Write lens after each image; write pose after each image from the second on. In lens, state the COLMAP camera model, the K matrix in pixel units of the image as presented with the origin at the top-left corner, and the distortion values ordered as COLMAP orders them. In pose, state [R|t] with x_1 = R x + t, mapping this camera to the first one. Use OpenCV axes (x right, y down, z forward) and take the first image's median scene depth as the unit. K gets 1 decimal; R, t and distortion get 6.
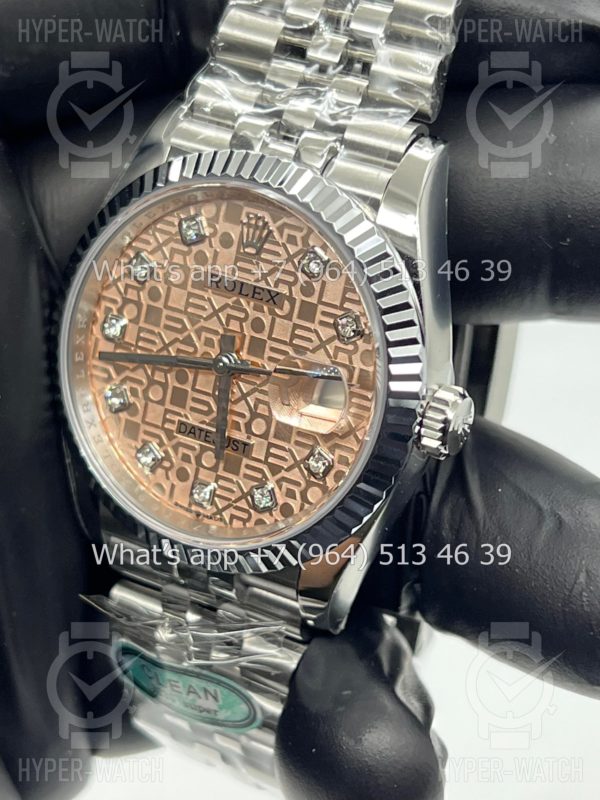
lens RADIAL K [[1766.4, 0, 299.3], [0, 1766.4, 404.6], [0, 0, 1]] dist [0.129105, 0.000000]
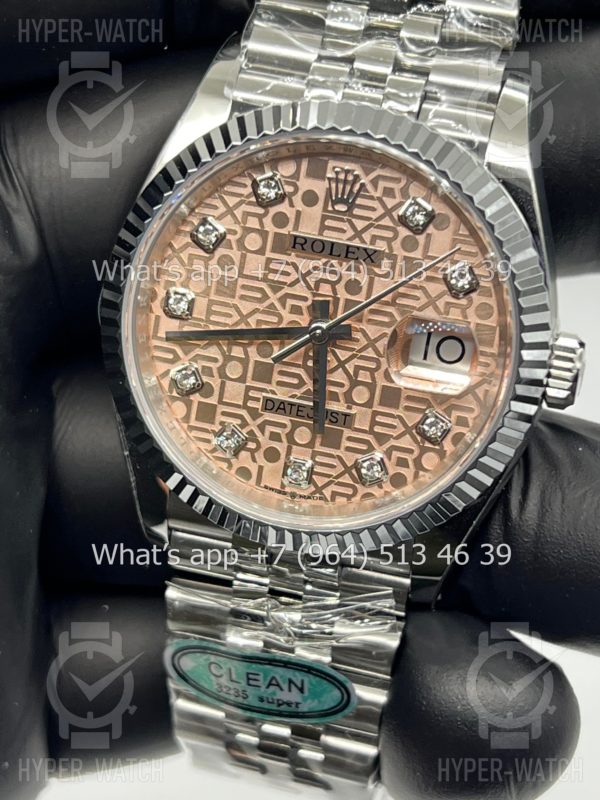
lens RADIAL K [[1766.4, 0, 295.9], [0, 1766.4, 400.6], [0, 0, 1]] dist [0.129105, 0.000000]
pose [[0.958801, -0.098681, 0.266388, -0.303959], [0.092314, 0.995066, 0.036351, -0.021623], [-0.268661, -0.010262, 0.963180, 0.106642]]
